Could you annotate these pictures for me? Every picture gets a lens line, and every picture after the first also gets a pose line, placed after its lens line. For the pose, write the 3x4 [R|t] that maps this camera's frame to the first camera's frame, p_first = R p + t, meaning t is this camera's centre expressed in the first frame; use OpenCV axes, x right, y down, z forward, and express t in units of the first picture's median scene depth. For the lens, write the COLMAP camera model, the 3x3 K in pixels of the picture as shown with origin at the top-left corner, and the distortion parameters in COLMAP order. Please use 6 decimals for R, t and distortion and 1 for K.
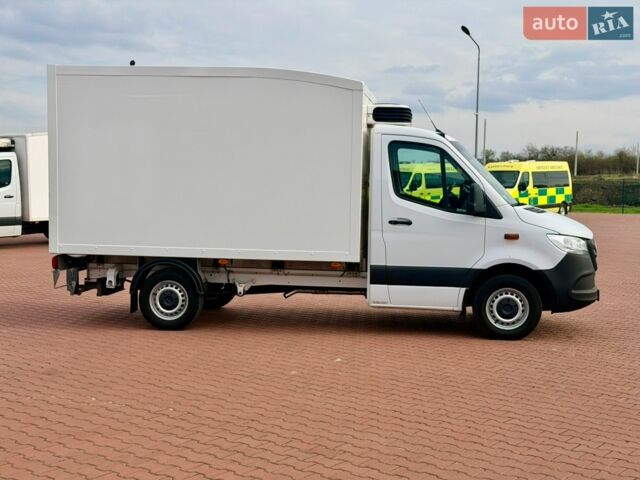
lens RADIAL K [[889.9, 0, 318.3], [0, 889.9, 249.8], [0, 0, 1]] dist [0.134078, -0.083418]
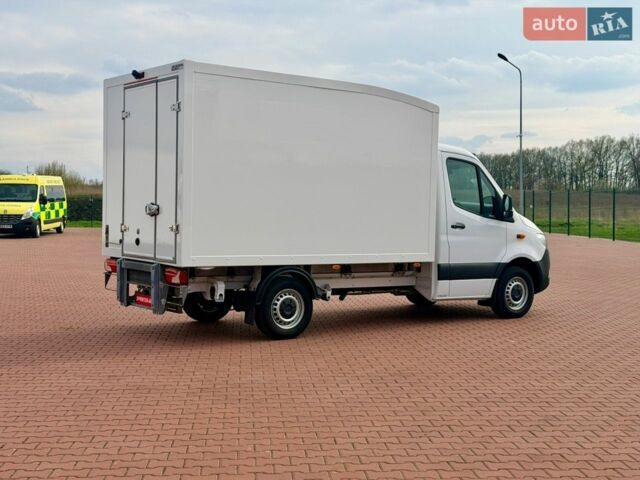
lens RADIAL K [[889.9, 0, 318.3], [0, 889.9, 249.8], [0, 0, 1]] dist [0.134078, -0.083418]
pose [[0.724267, -0.031480, 0.688800, -0.820447], [0.044316, 0.999017, -0.000940, -0.006636], [-0.688094, 0.031206, 0.724951, 0.256525]]
